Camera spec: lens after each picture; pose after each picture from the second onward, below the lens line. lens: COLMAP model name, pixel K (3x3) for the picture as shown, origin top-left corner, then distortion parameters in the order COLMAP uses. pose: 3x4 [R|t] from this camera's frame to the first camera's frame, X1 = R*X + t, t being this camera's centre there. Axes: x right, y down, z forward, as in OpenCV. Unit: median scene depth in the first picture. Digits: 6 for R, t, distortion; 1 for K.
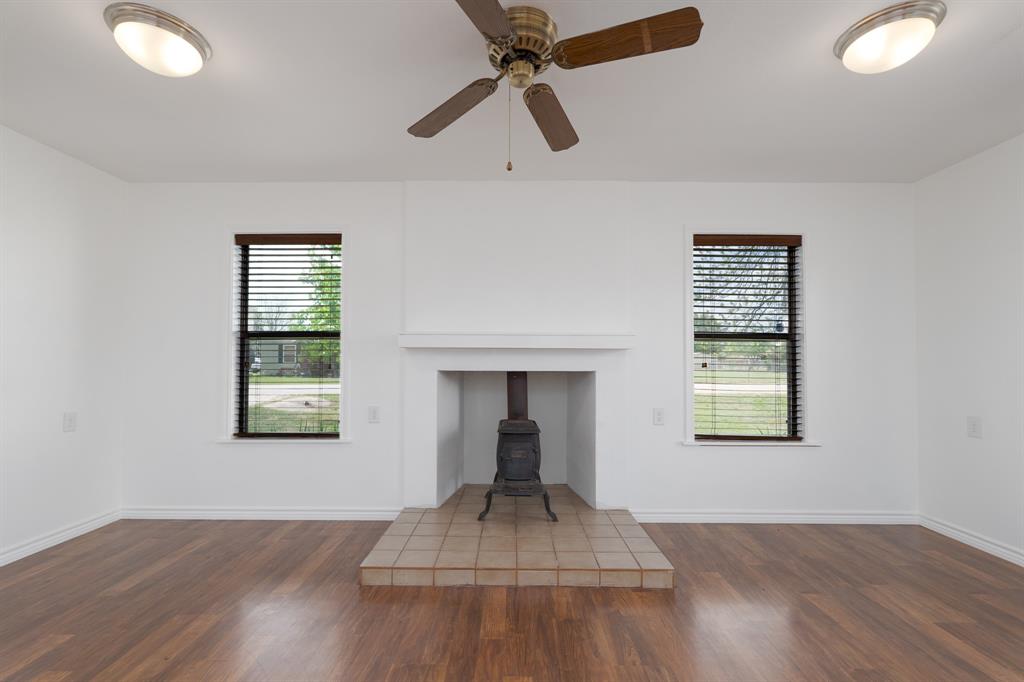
lens RADIAL K [[457.3, 0, 515.1], [0, 457.3, 345.9], [0, 0, 1]] dist [-0.002243, -0.000049]
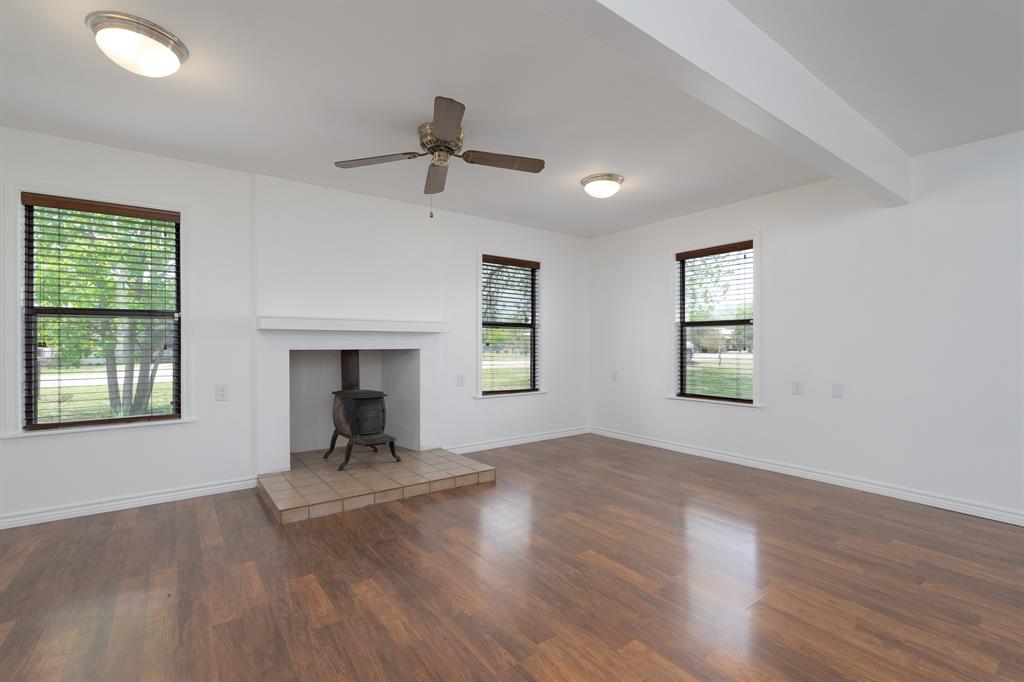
lens RADIAL K [[468.7, 0, 512.0], [0, 468.7, 341.0], [0, 0, 1]] dist [0.025582, -0.000029]
pose [[0.800269, 0.000492, 0.599641, -0.433094], [-0.018669, 0.999535, 0.024094, -0.005876], [-0.599351, -0.030476, 0.799906, -0.260176]]
